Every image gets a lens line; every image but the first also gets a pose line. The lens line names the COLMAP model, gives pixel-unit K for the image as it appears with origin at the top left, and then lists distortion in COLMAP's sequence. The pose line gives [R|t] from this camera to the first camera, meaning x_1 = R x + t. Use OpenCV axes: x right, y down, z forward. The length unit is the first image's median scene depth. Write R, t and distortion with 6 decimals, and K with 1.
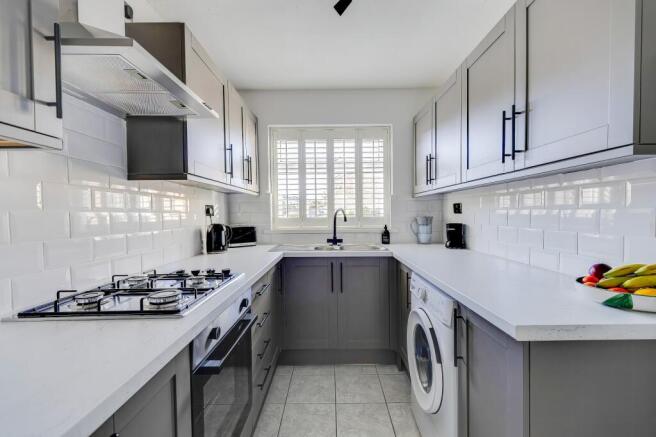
lens RADIAL K [[292.3, 0, 330.8], [0, 292.3, 221.2], [0, 0, 1]] dist [-0.000590, -0.000743]
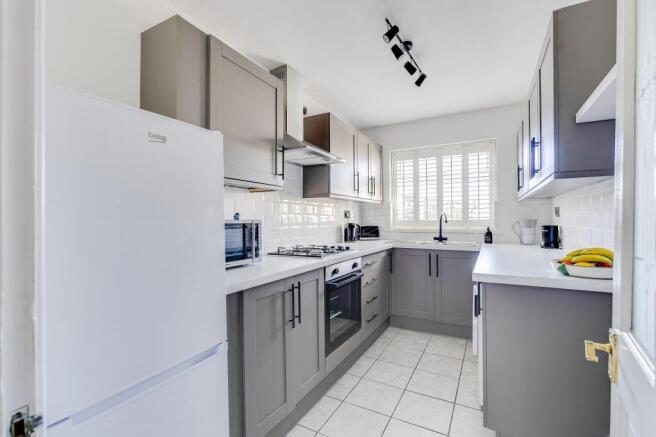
lens RADIAL K [[292.3, 0, 328.4], [0, 292.3, 220.9], [0, 0, 1]] dist [-0.000590, -0.000743]
pose [[0.872612, 0.007899, -0.488350, 0.214528], [-0.016298, 0.999783, -0.012951, 0.016604], [0.488142, 0.019261, 0.872552, -0.325137]]
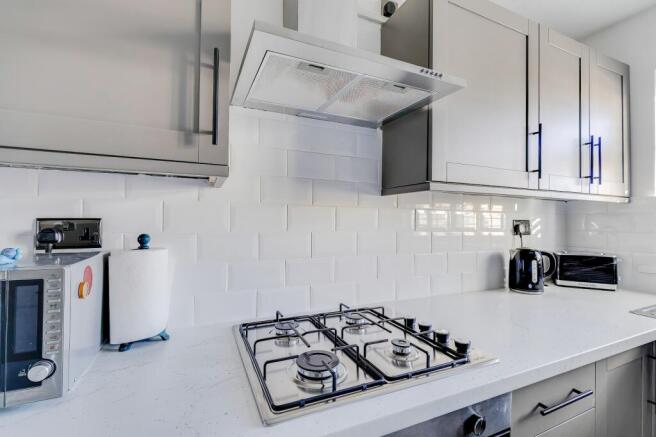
lens RADIAL K [[292.3, 0, 327.7], [0, 292.3, 215.9], [0, 0, 1]] dist [-0.000590, -0.000743]
pose [[0.411184, 0.006506, -0.911529, 0.029363], [-0.040773, 0.999105, -0.011261, -0.033827], [0.910640, 0.041796, 0.411081, 0.266510]]
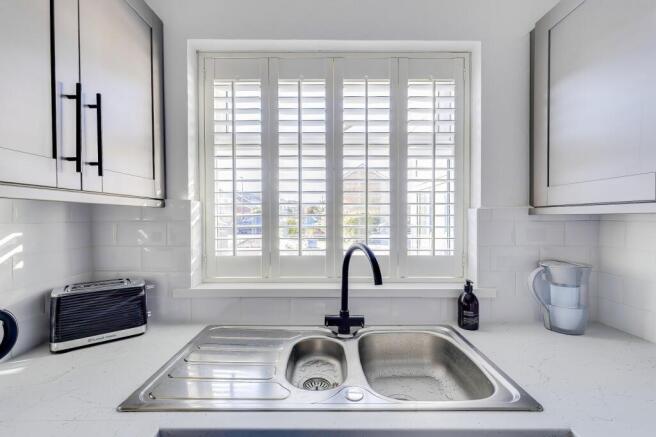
lens RADIAL K [[292.3, 0, 330.4], [0, 292.3, 223.2], [0, 0, 1]] dist [-0.000590, -0.000743]
pose [[0.999944, 0.008941, 0.005612, -0.009442], [-0.008866, 0.999873, -0.013262, -0.065102], [-0.005730, 0.013212, 0.999896, 0.632835]]
